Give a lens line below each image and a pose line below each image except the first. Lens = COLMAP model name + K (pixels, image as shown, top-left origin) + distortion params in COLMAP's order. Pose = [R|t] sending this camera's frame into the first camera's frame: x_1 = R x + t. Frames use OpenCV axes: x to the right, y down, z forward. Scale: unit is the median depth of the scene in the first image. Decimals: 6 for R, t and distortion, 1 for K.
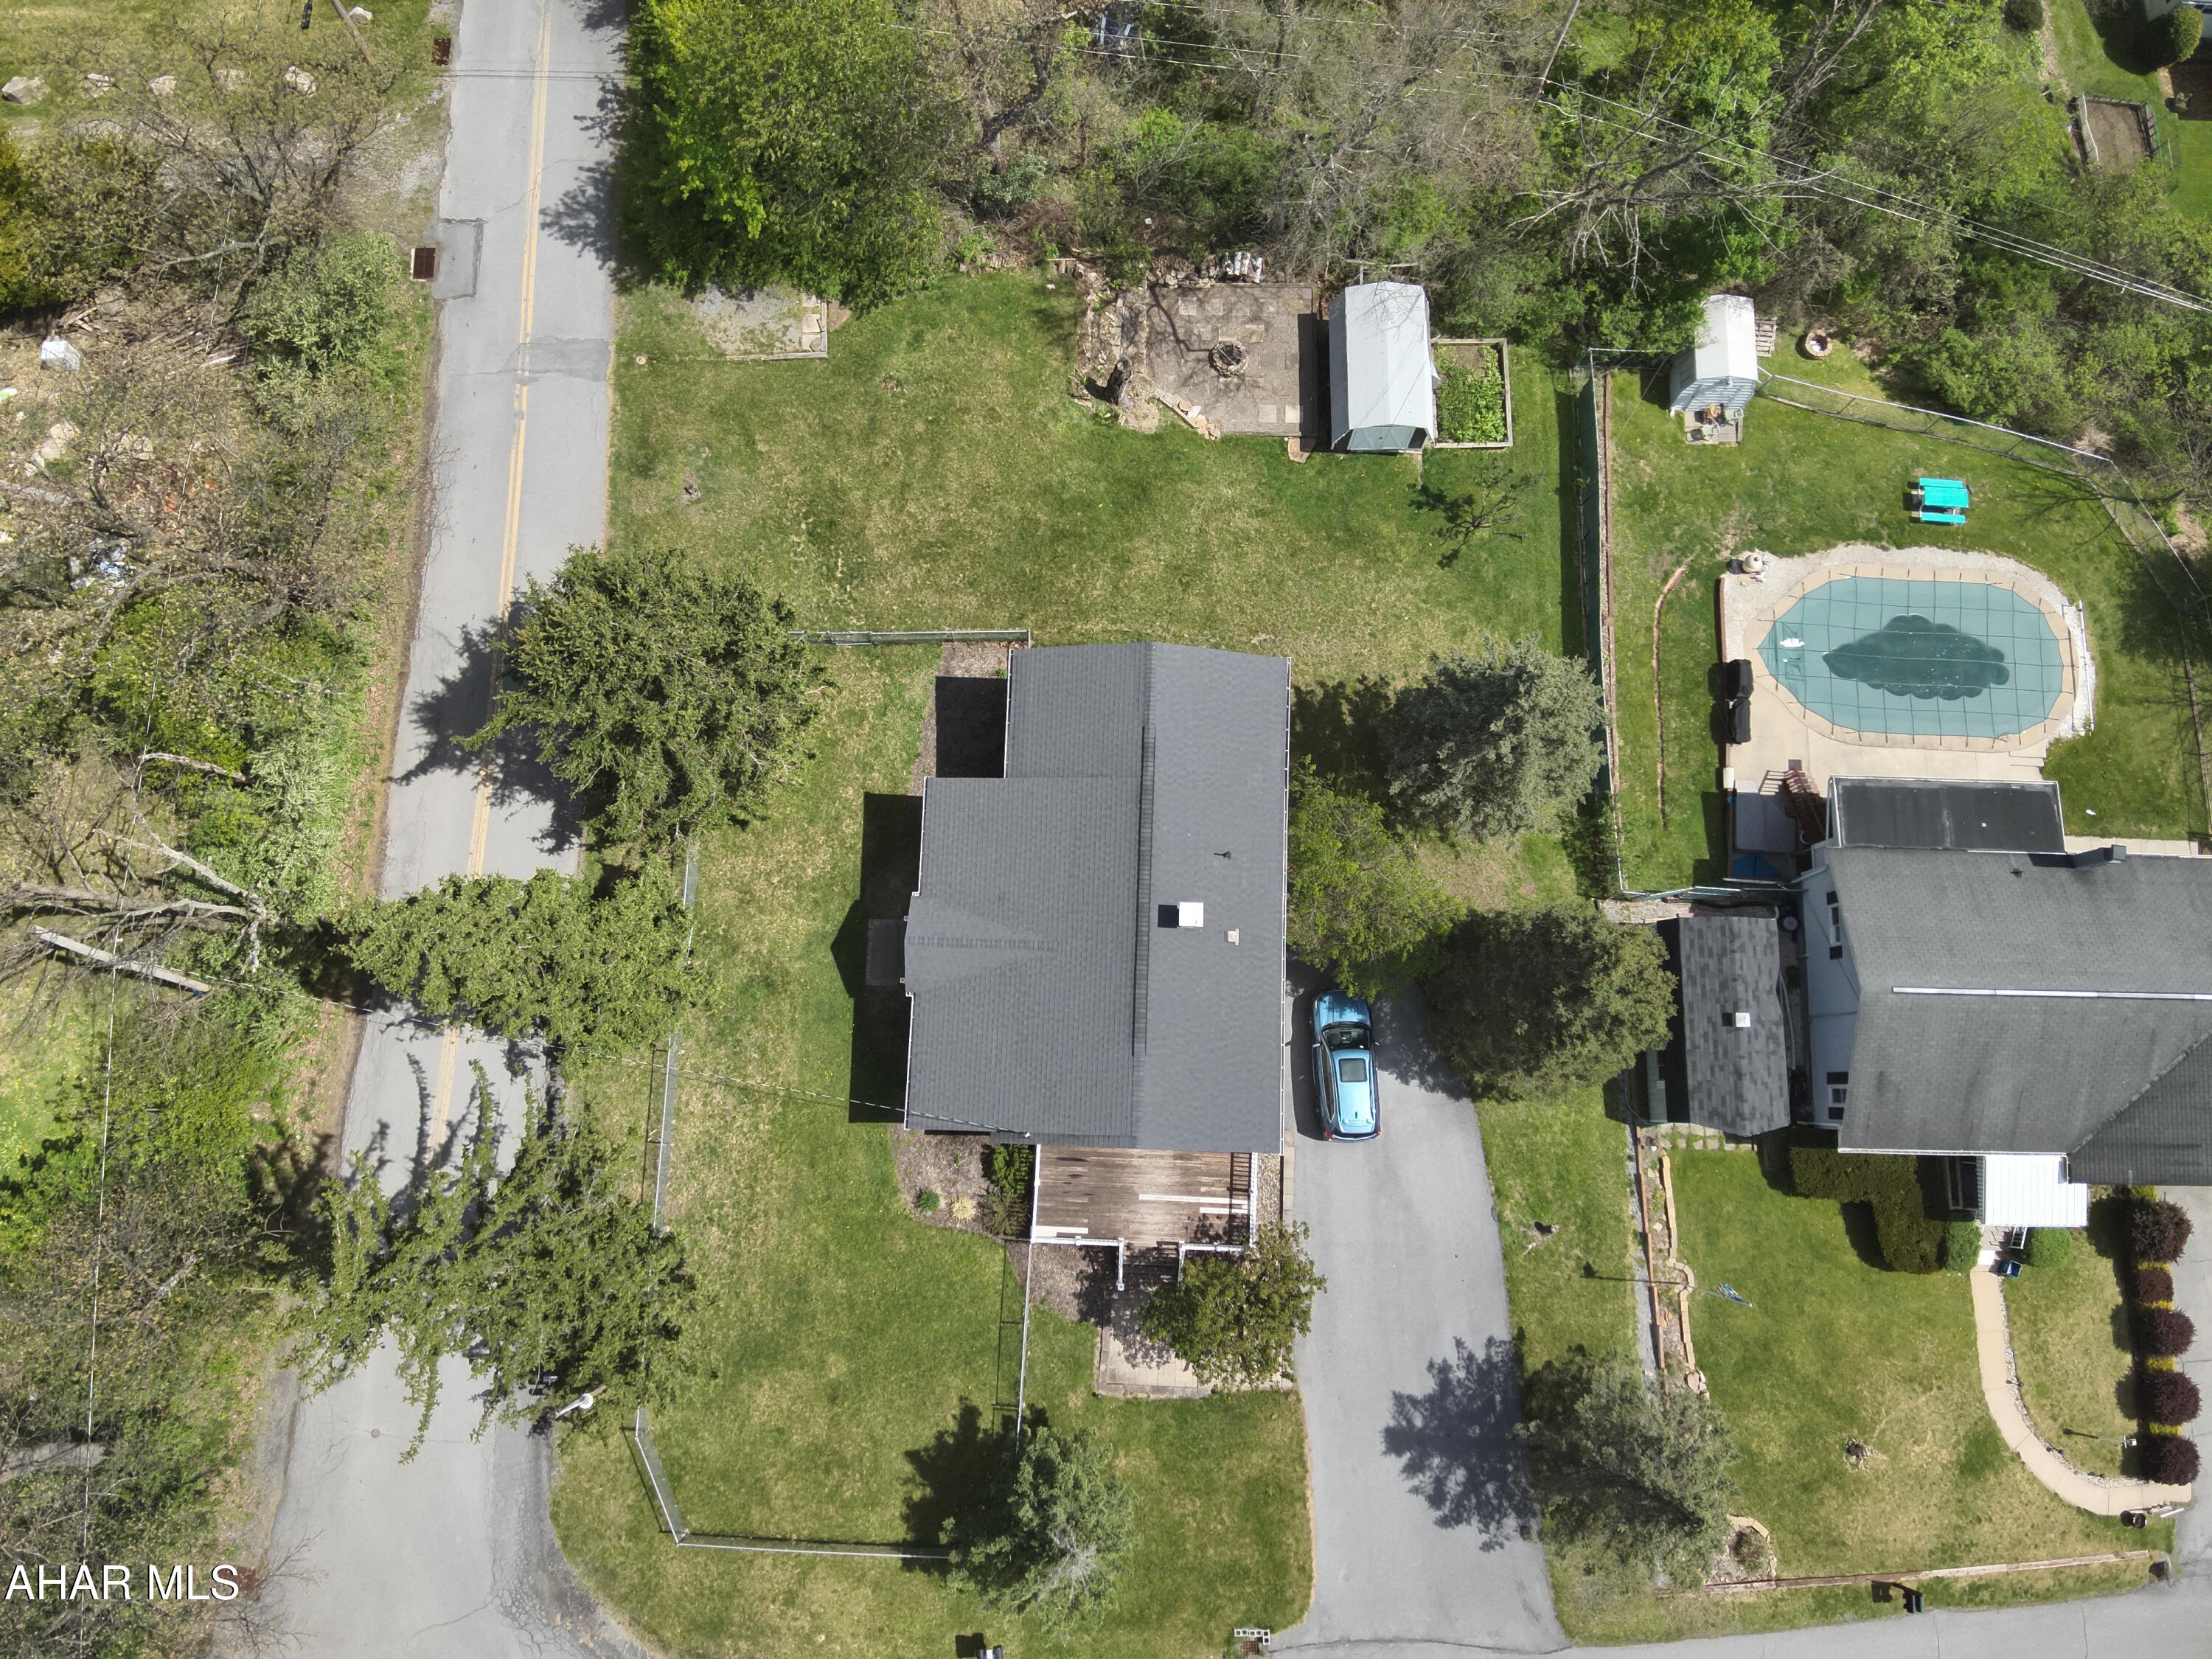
lens RADIAL K [[1558.6, 0, 1106.0], [0, 1558.6, 829.5], [0, 0, 1]] dist [0.092427, -0.000611]
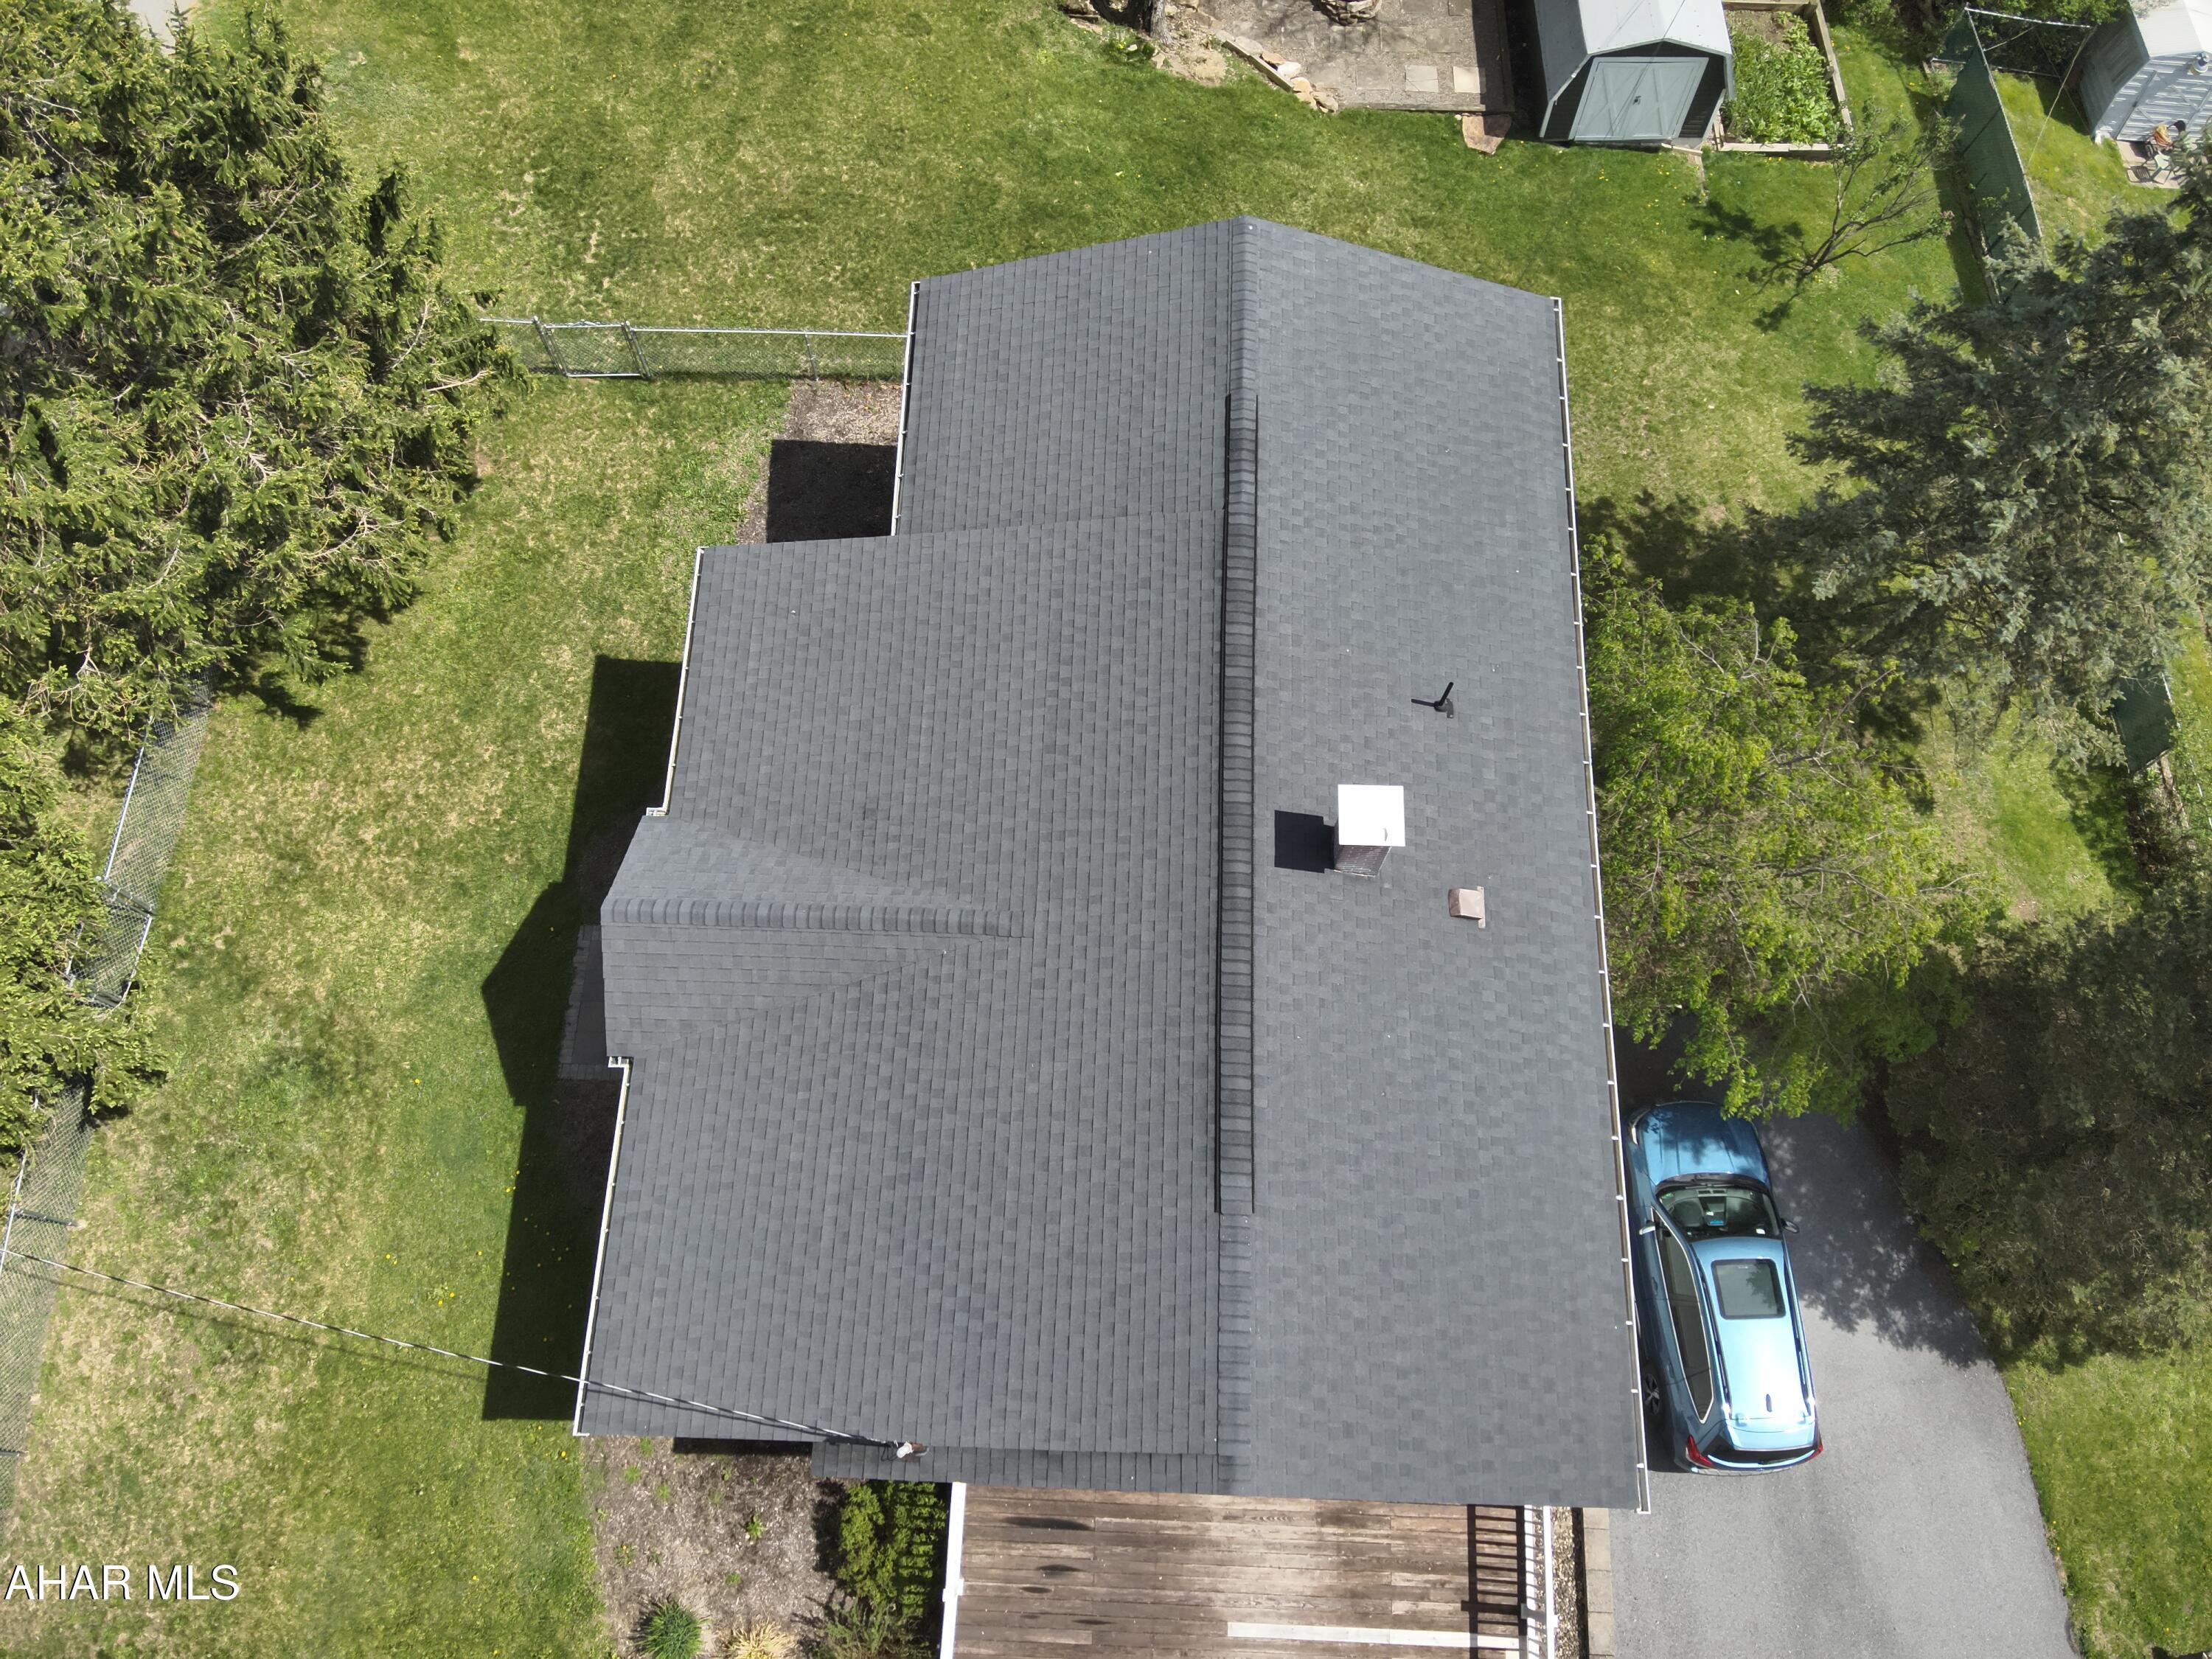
lens RADIAL K [[1614.9, 0, 1106.0], [0, 1614.9, 829.5], [0, 0, 1]] dist [0.026238, -0.101242]
pose [[0.999955, -0.001929, -0.009295, -0.003497], [0.000167, 0.982547, -0.186015, 0.112723], [0.009492, 0.186005, 0.982503, 0.555824]]
